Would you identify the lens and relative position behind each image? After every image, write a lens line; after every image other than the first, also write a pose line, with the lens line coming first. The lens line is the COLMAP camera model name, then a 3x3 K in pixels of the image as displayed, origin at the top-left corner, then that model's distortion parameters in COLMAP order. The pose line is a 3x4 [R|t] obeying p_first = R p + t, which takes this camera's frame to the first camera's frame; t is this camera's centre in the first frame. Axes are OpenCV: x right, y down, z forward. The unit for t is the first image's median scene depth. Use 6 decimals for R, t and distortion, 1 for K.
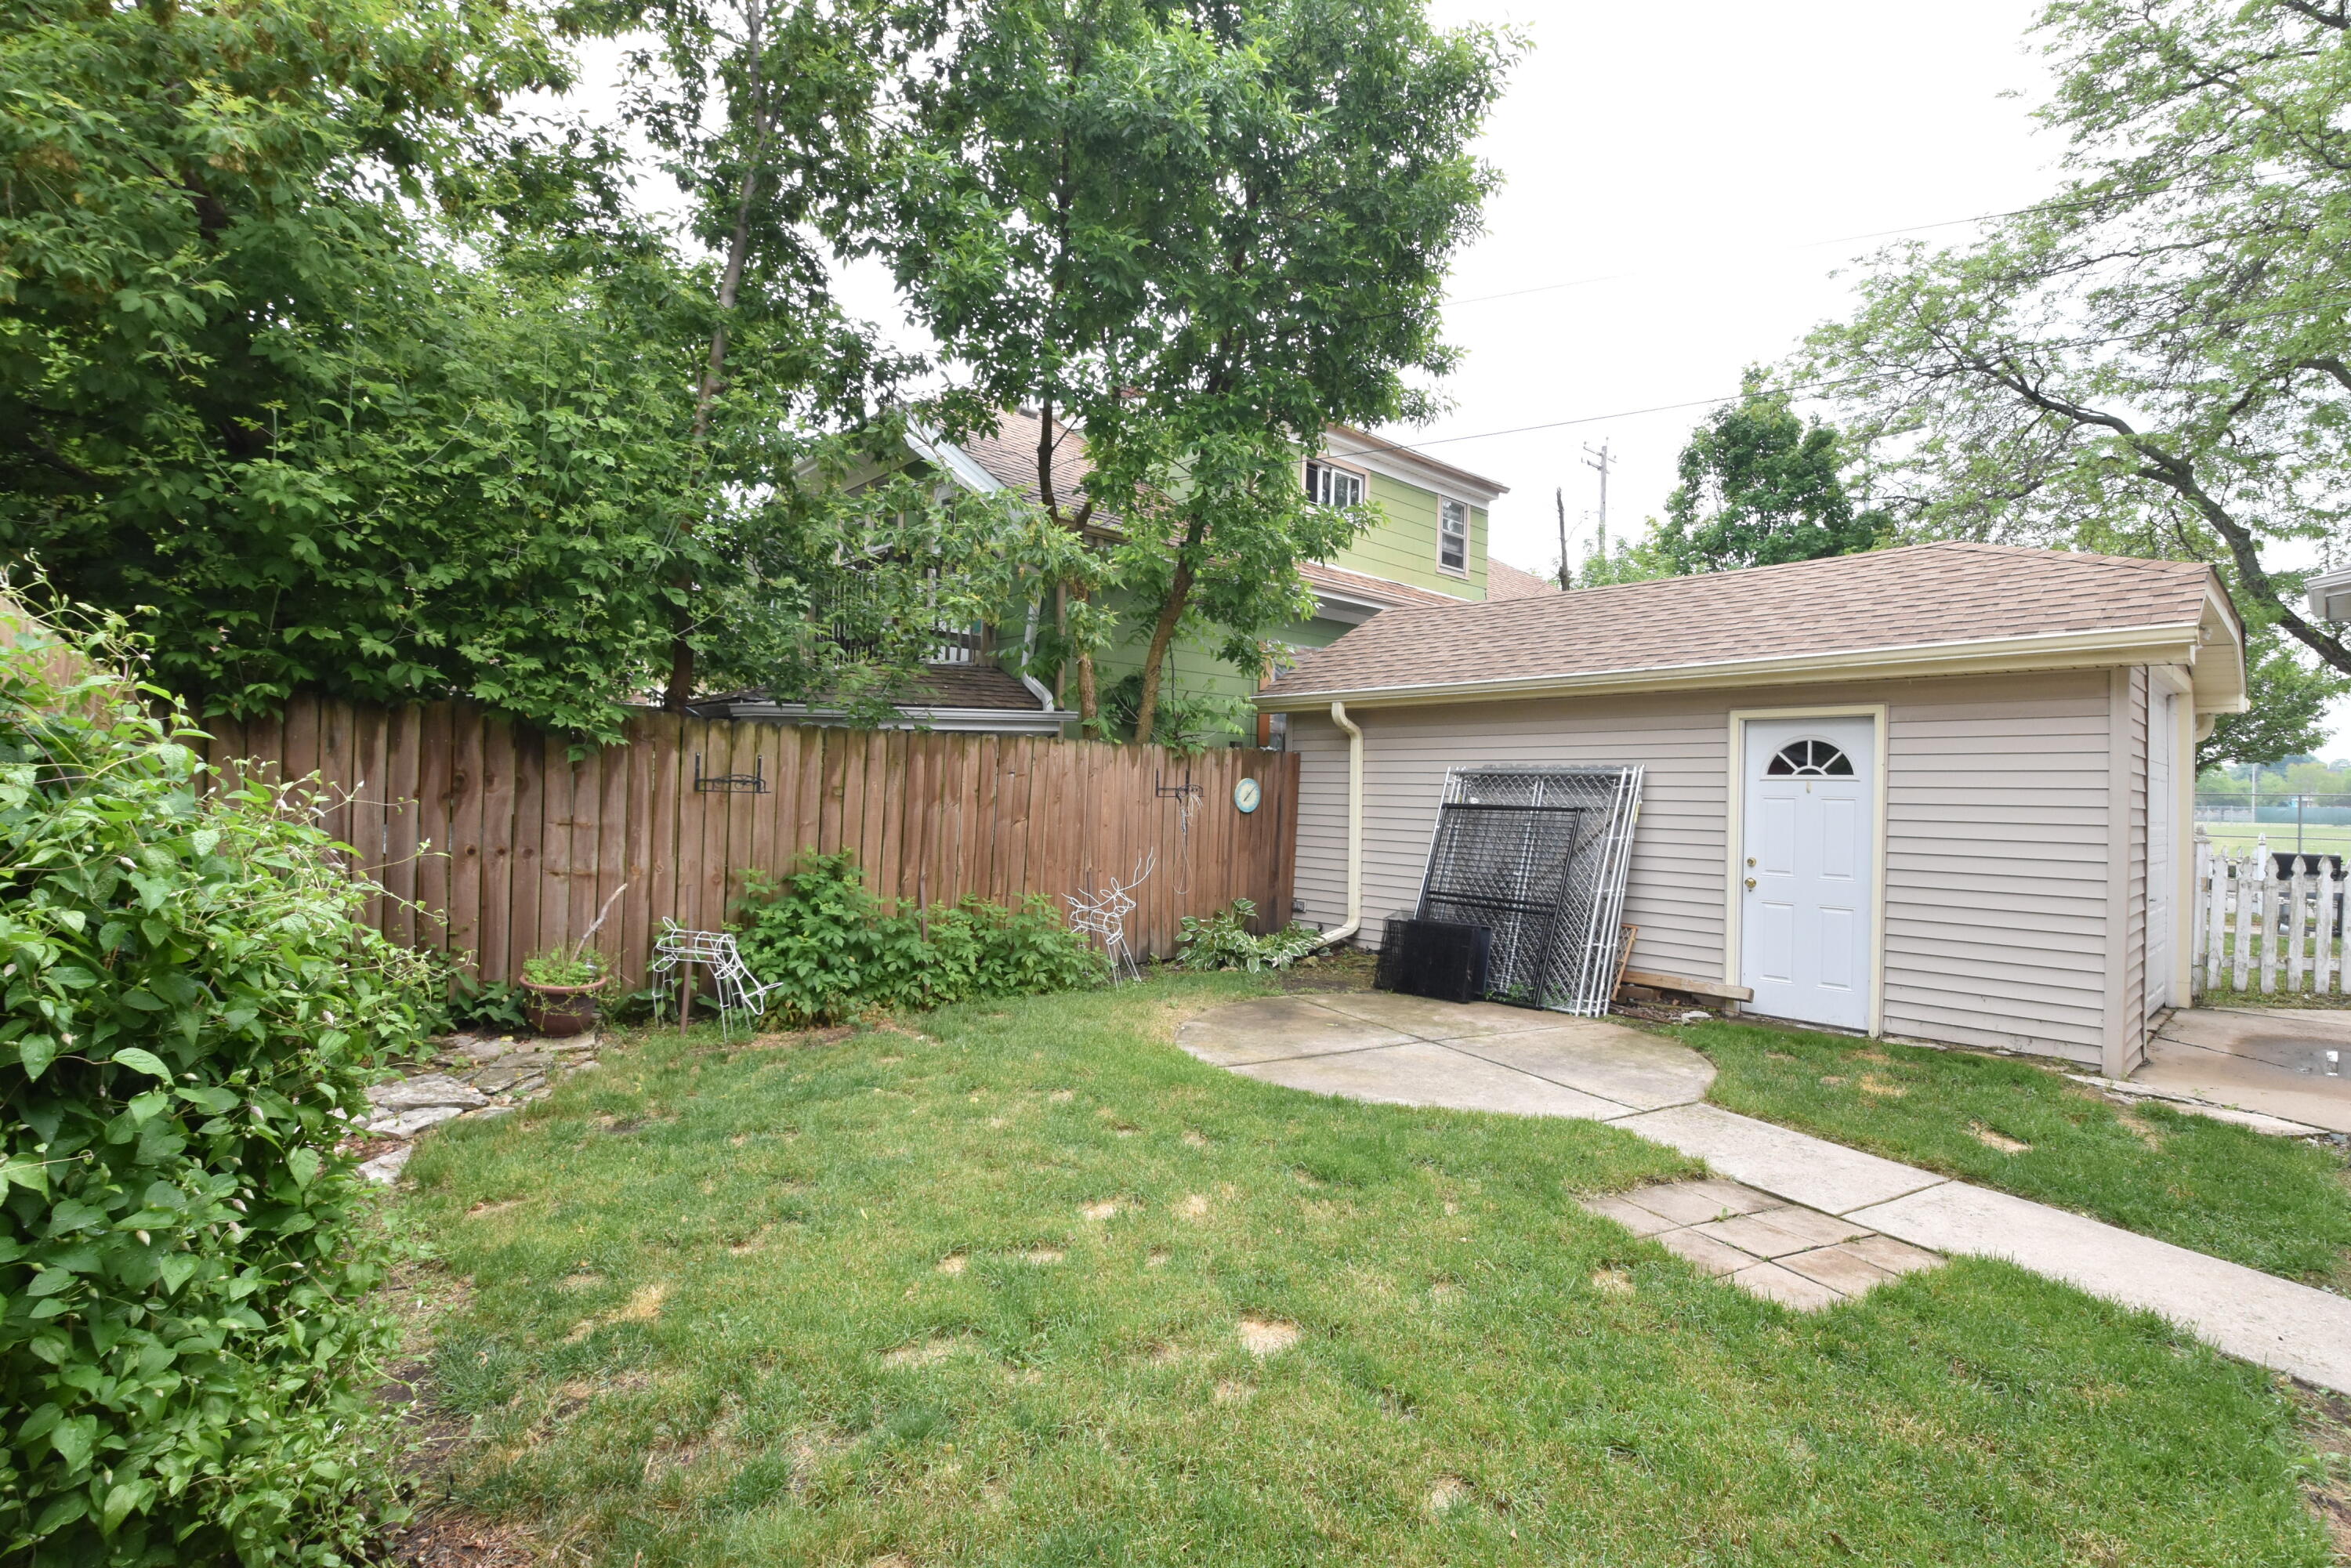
lens RADIAL K [[1078.9, 0, 1175.5], [0, 1078.9, 784.0], [0, 0, 1]] dist [-0.024240, -0.000056]
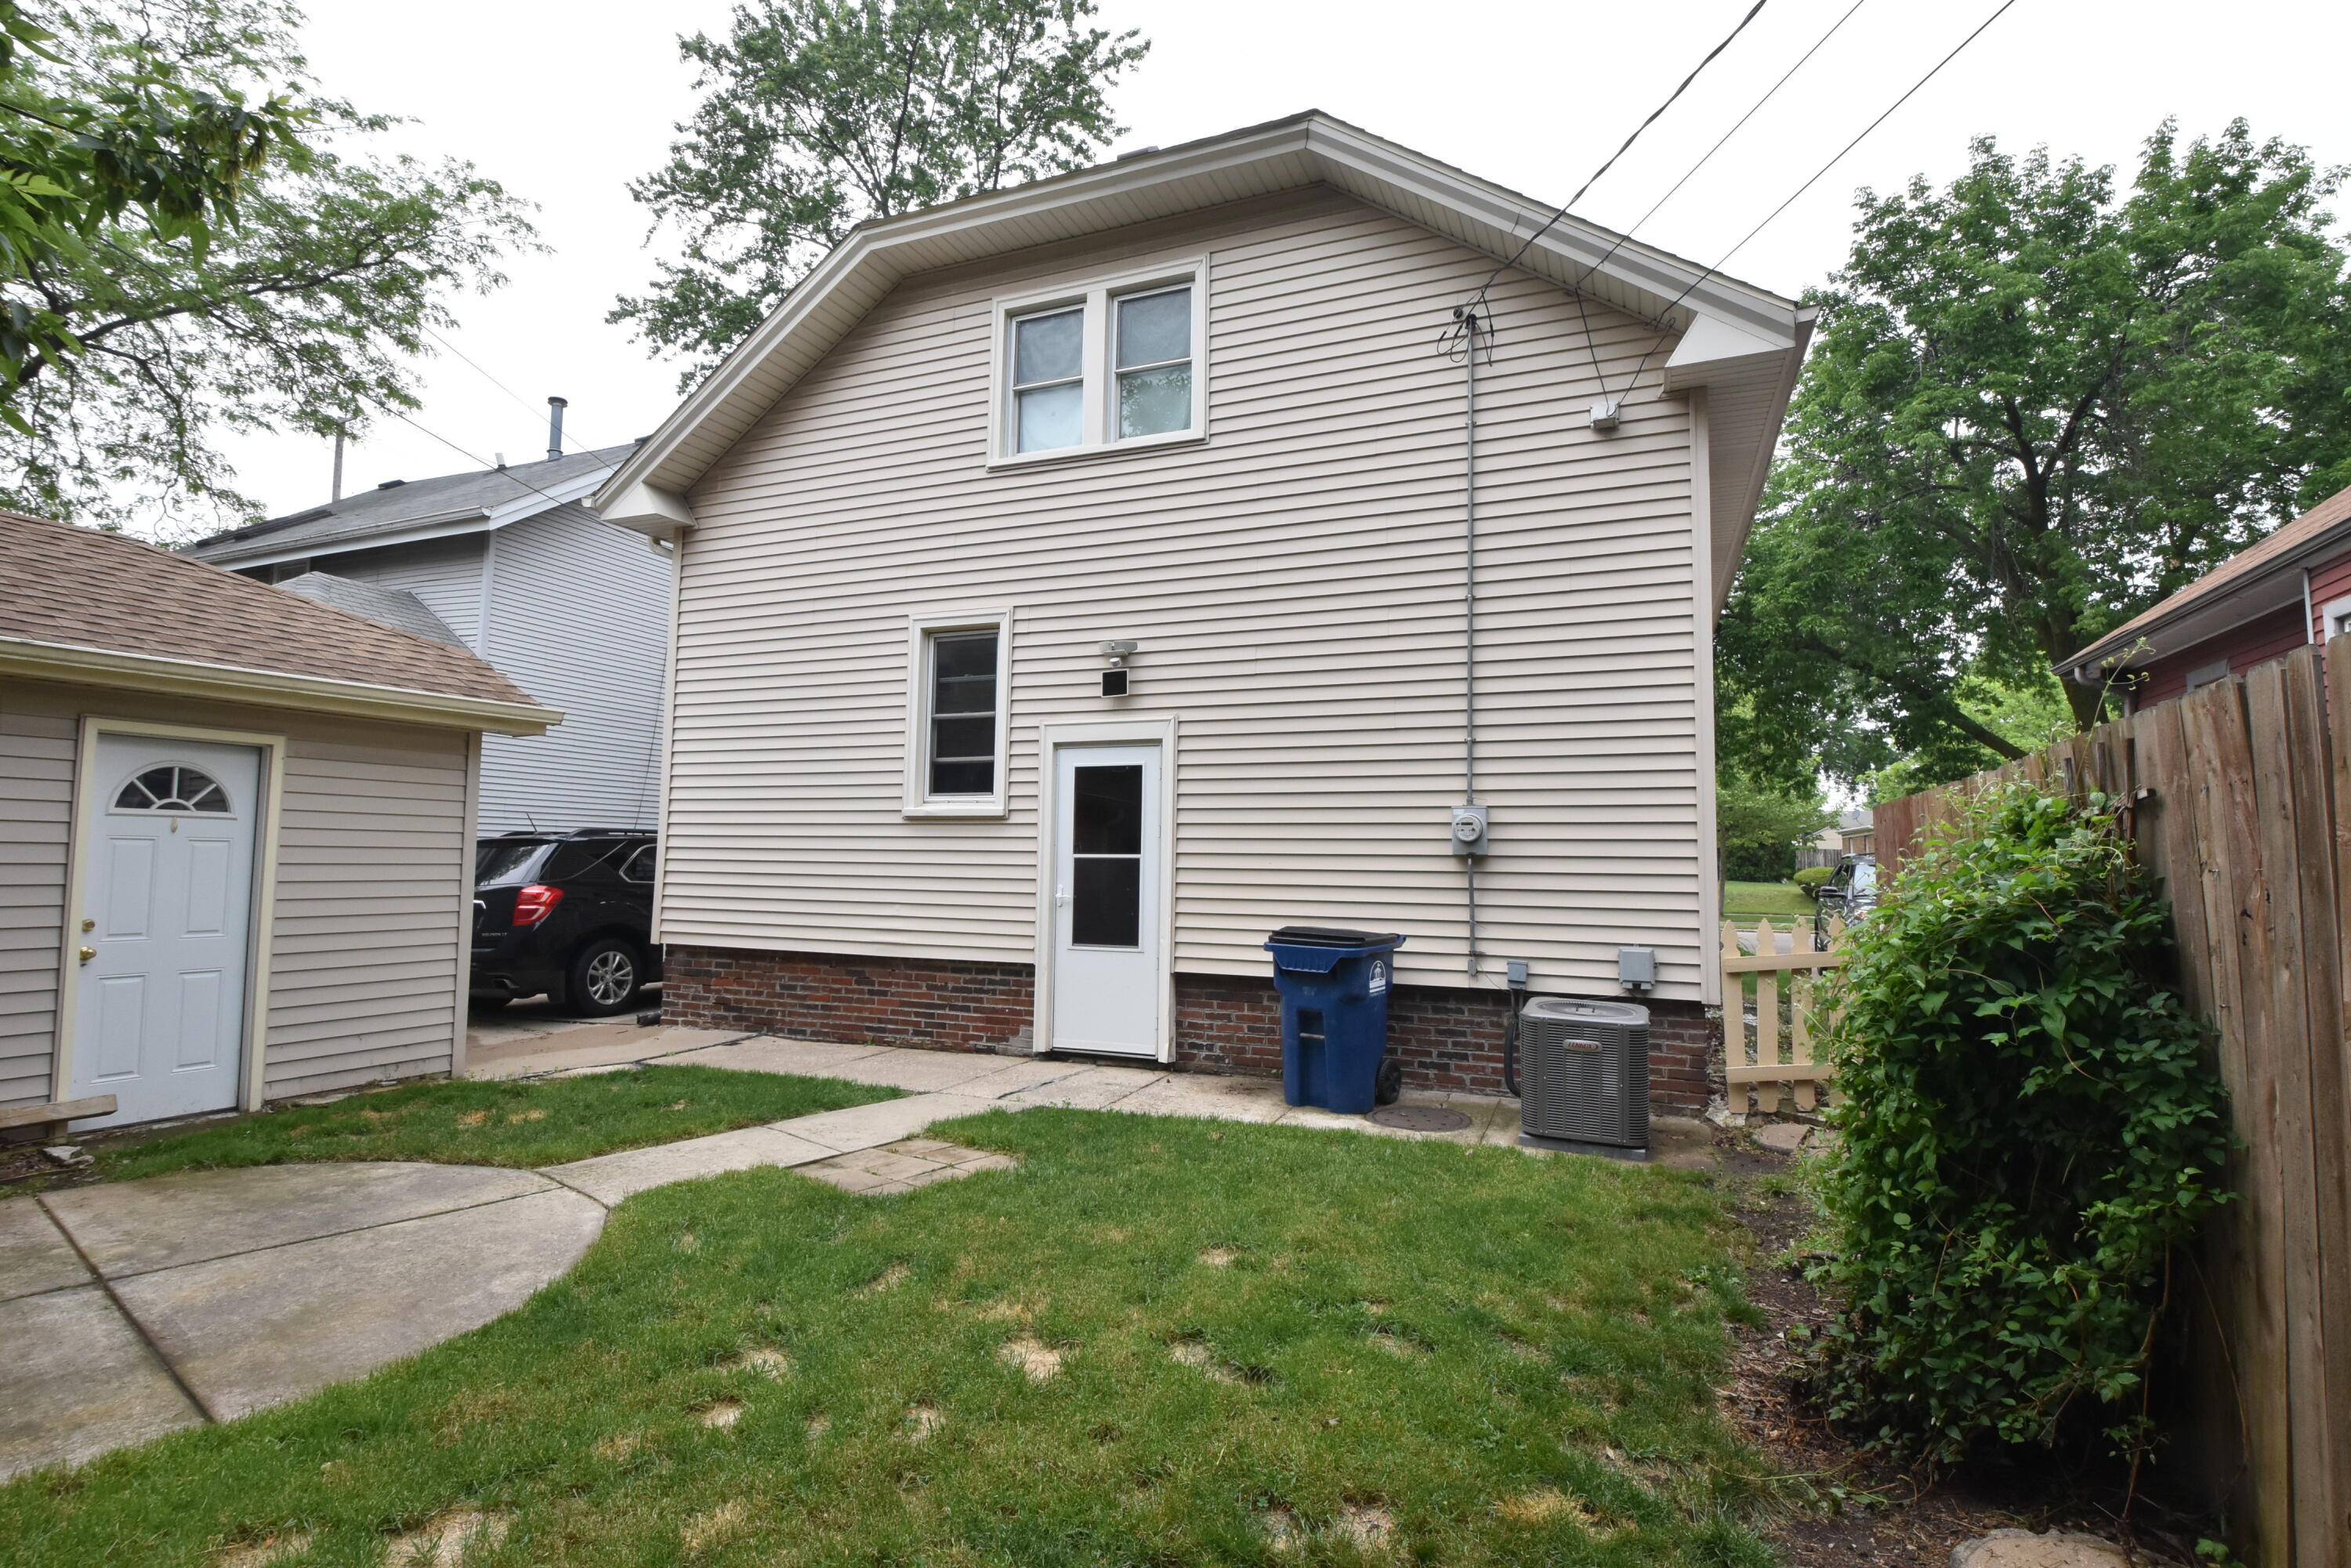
lens RADIAL K [[1105.8, 0, 1173.5], [0, 1105.8, 764.2], [0, 0, 1]] dist [-0.003822, -0.000968]
pose [[-0.422417, 0.046602, 0.905203, -0.533293], [-0.029670, 0.997431, -0.065196, -0.012314], [-0.905916, -0.054397, -0.419949, 0.741607]]
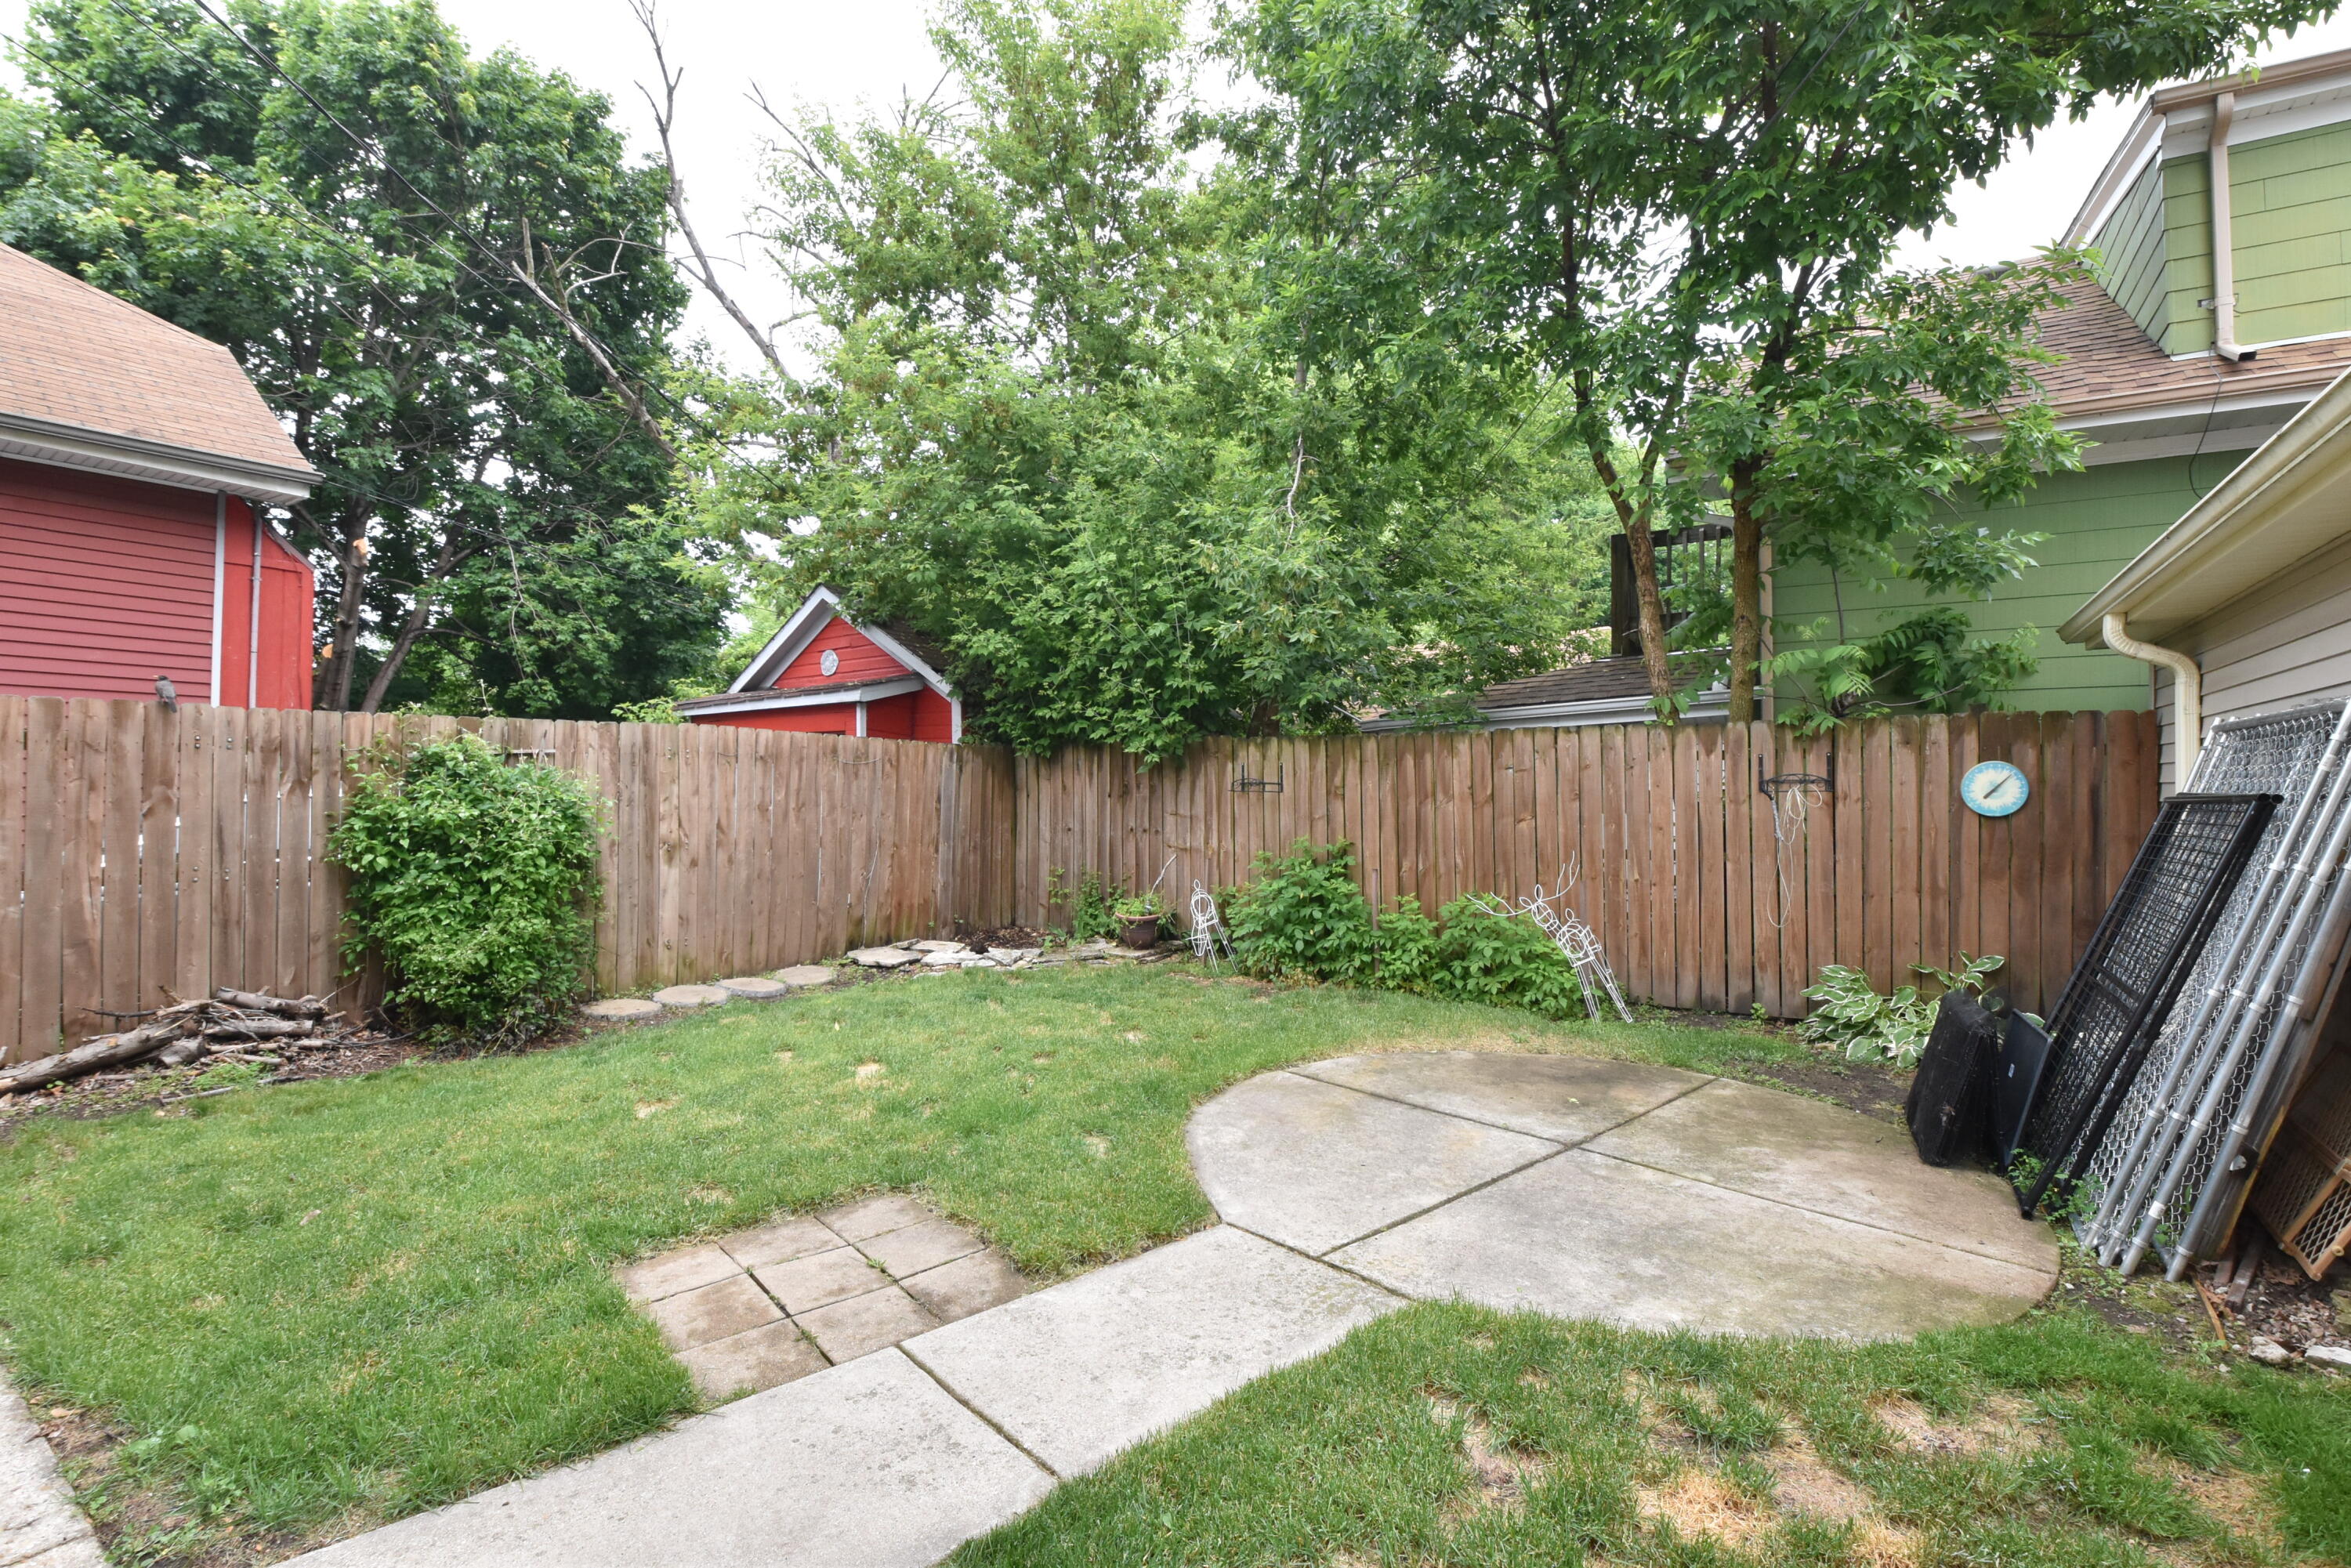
lens RADIAL K [[1043.6, 0, 1179.4], [0, 1043.6, 771.8], [0, 0, 1]] dist [0.000894, -0.015303]
pose [[0.260616, -0.037973, -0.964696, 0.807134], [0.008244, 0.999277, -0.037107, 0.030305], [0.965407, 0.001718, 0.260740, 0.595688]]
